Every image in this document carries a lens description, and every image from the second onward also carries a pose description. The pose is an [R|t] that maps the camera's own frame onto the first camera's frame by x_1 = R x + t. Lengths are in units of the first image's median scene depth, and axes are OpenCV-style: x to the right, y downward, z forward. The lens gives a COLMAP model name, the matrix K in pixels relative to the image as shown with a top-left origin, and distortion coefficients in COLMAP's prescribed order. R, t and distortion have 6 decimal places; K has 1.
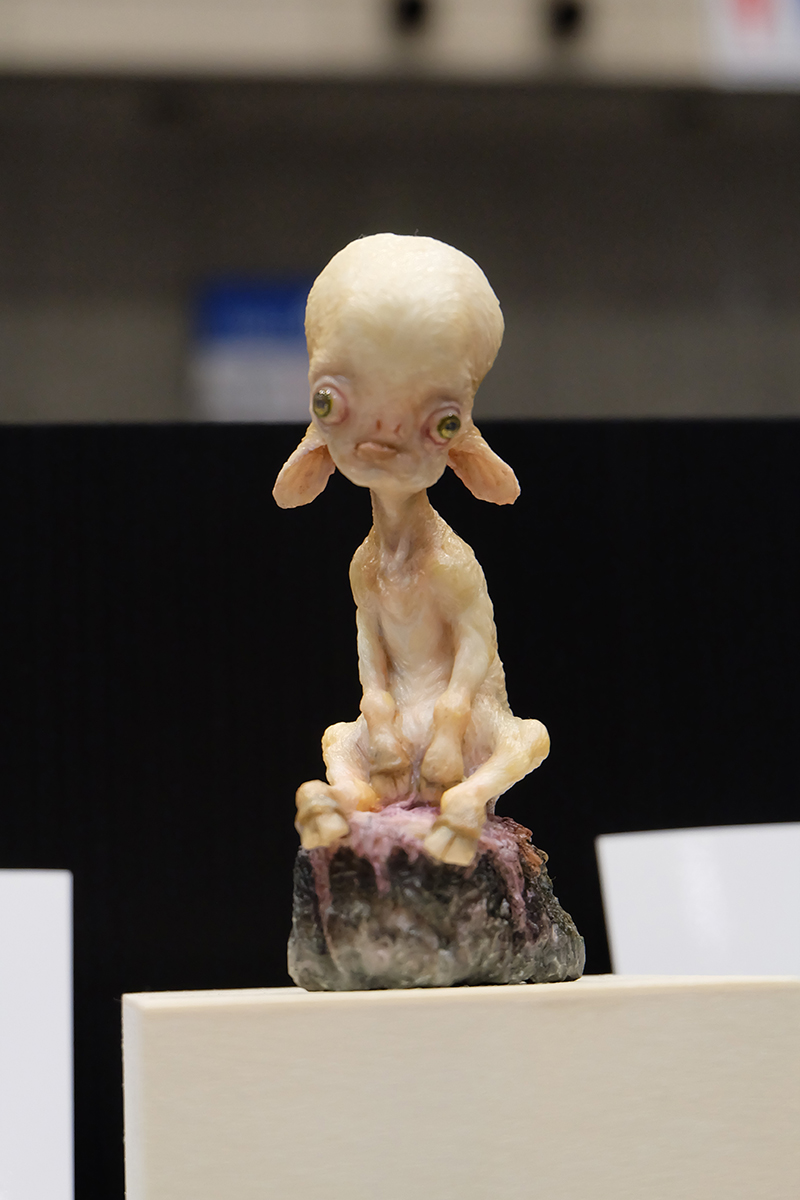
lens RADIAL K [[2072.9, 0, 400.2], [0, 2072.9, 601.0], [0, 0, 1]] dist [-0.127372, 0.000000]
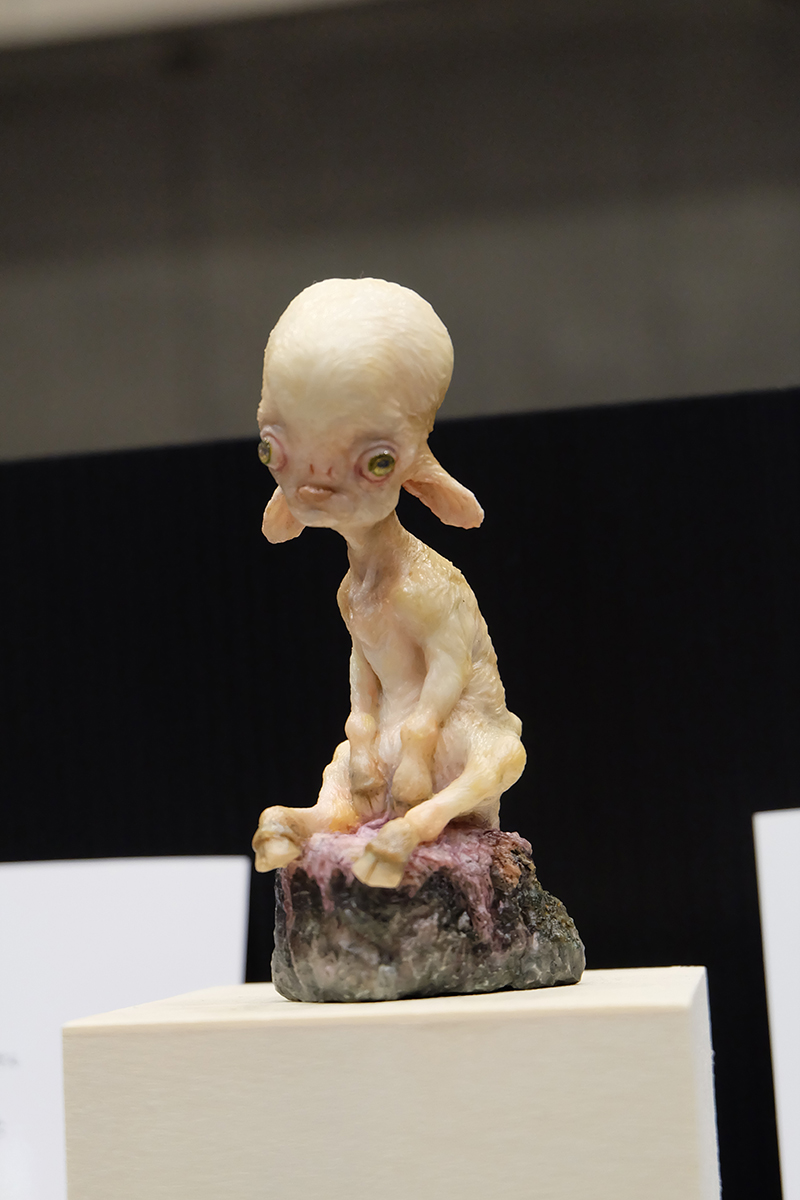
lens RADIAL K [[2072.9, 0, 401.4], [0, 2072.9, 599.4], [0, 0, 1]] dist [-0.127372, 0.000000]
pose [[0.954477, -0.050597, -0.293962, 0.331631], [0.064841, 0.997137, 0.038906, -0.055690], [0.291152, -0.056196, 0.955025, 0.002829]]
